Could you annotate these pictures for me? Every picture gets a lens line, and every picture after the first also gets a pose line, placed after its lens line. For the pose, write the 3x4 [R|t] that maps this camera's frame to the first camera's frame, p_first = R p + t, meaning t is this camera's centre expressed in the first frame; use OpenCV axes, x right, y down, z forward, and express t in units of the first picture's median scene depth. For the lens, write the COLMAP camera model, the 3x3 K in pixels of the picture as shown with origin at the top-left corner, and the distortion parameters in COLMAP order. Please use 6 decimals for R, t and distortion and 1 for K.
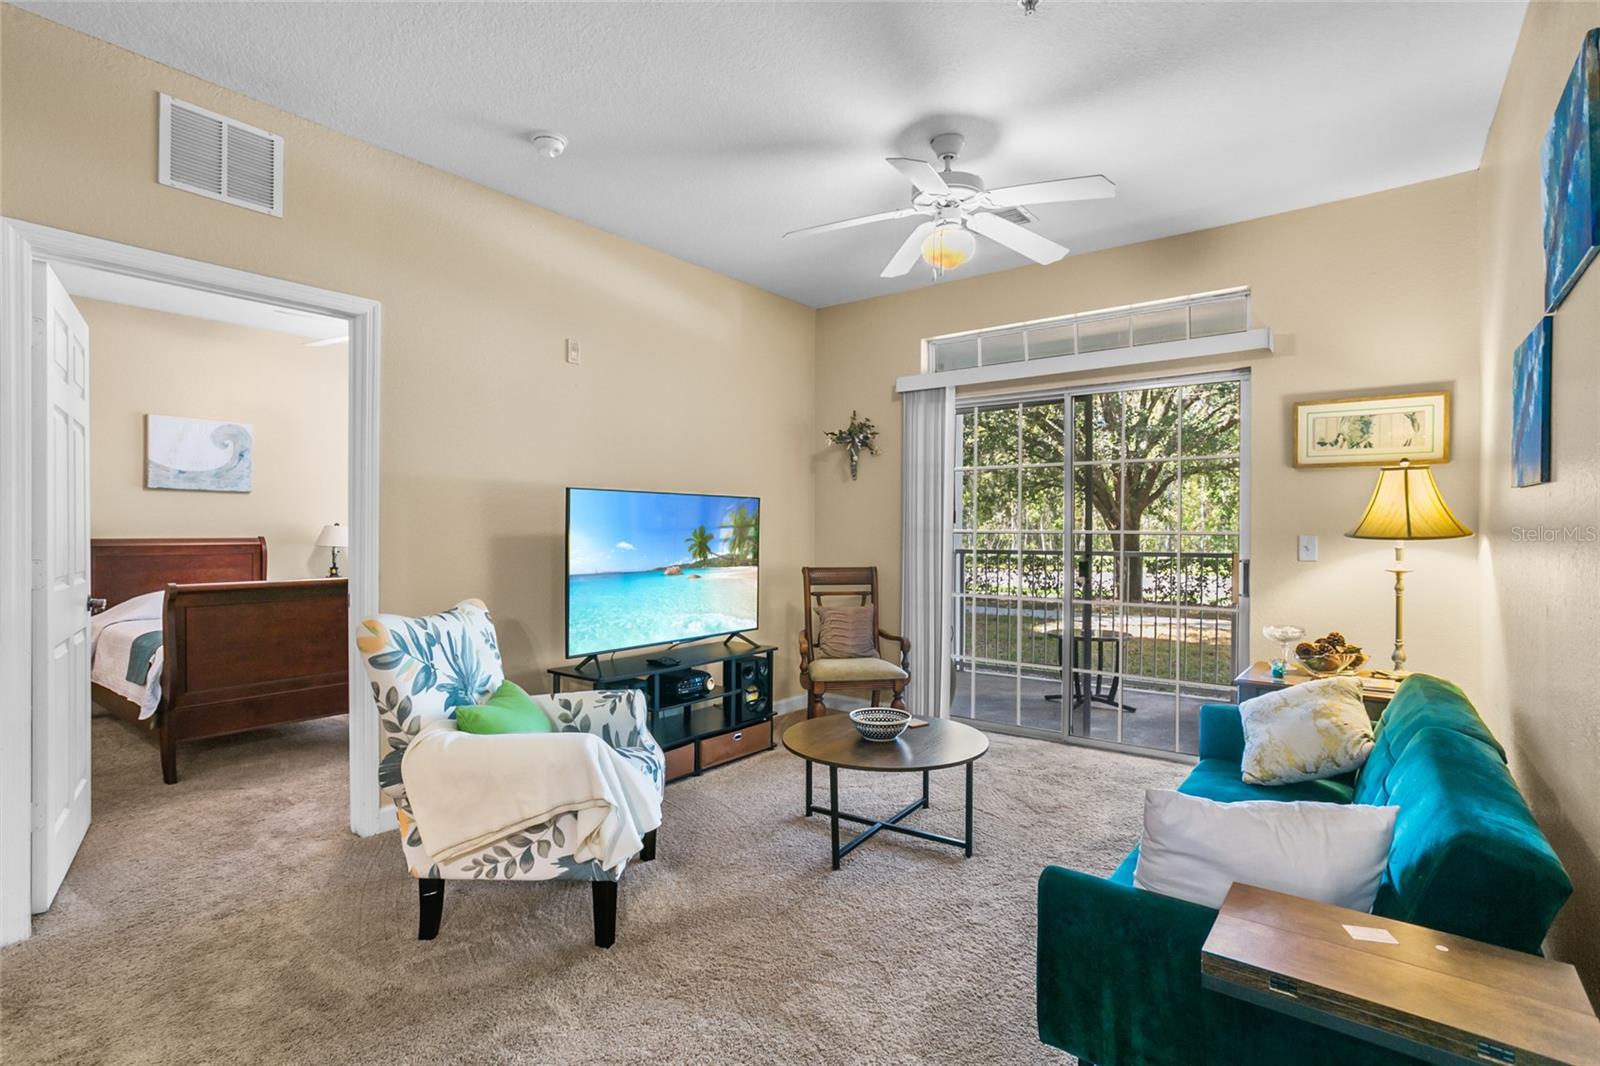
lens RADIAL K [[773.3, 0, 796.5], [0, 773.3, 528.5], [0, 0, 1]] dist [-0.047087, 0.028888]
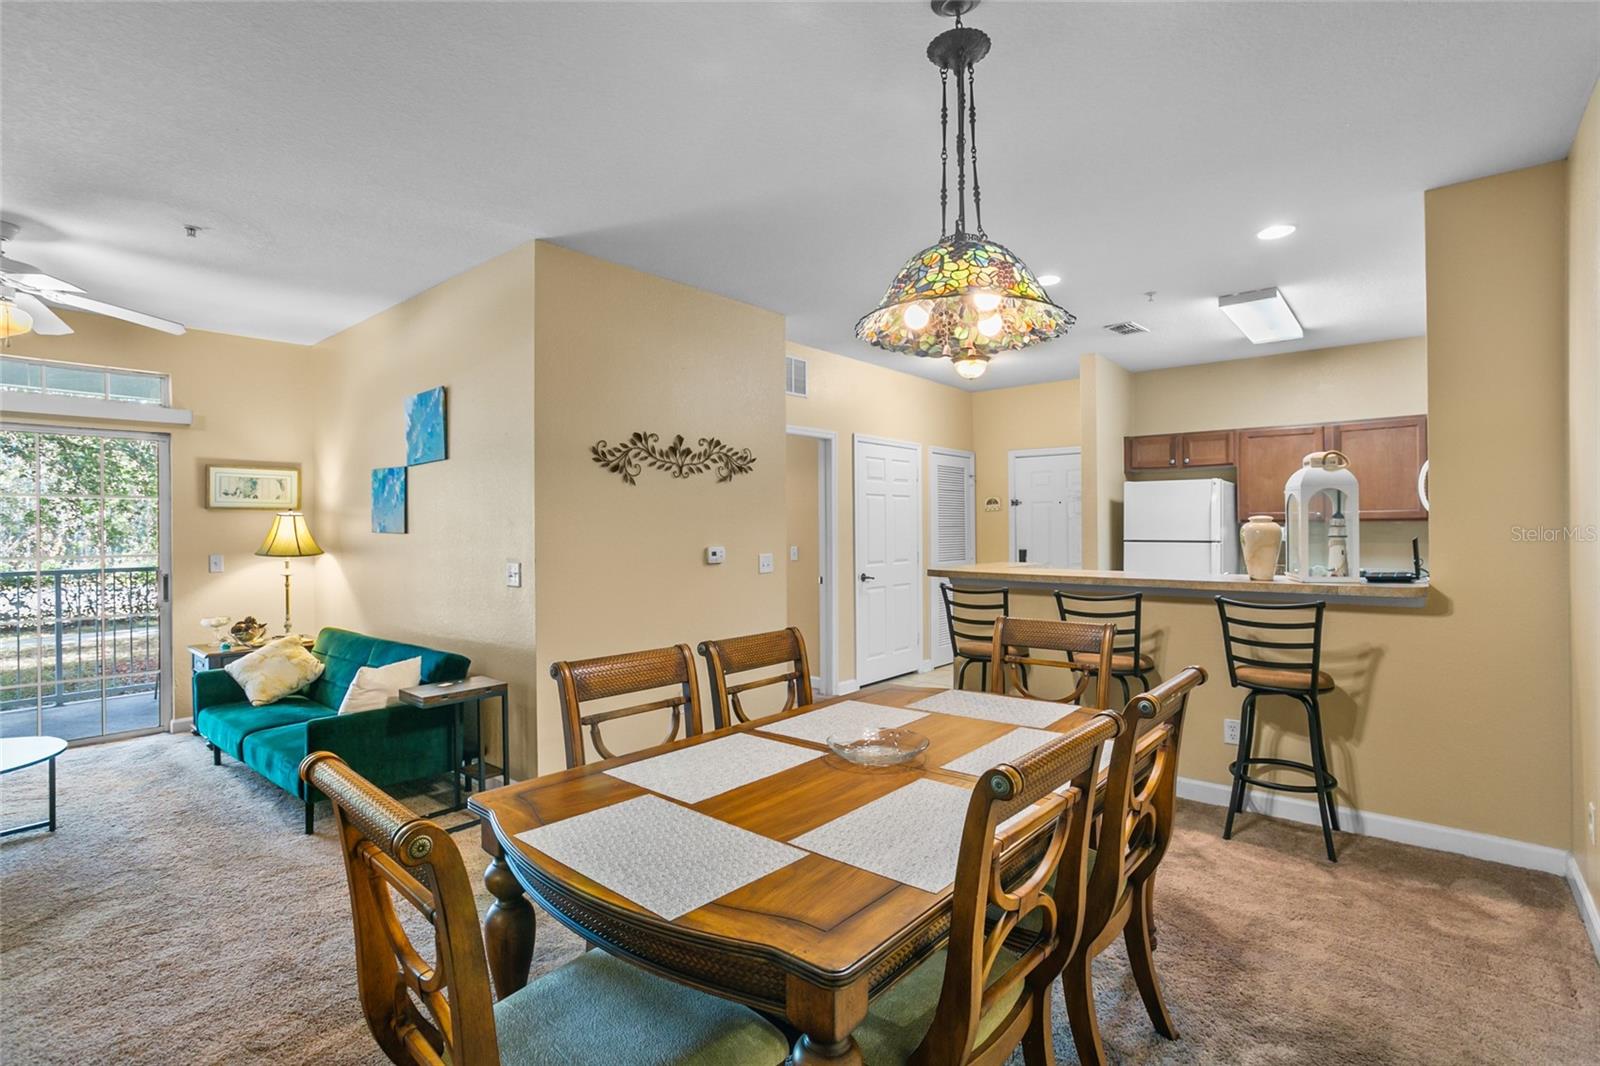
lens RADIAL K [[773.3, 0, 801.6], [0, 773.3, 529.5], [0, 0, 1]] dist [-0.047087, 0.028888]
pose [[0.050984, -0.006304, 0.998680, -0.700214], [0.006896, 0.999958, 0.005960, -0.039137], [-0.998676, 0.006583, 0.051025, -0.196122]]
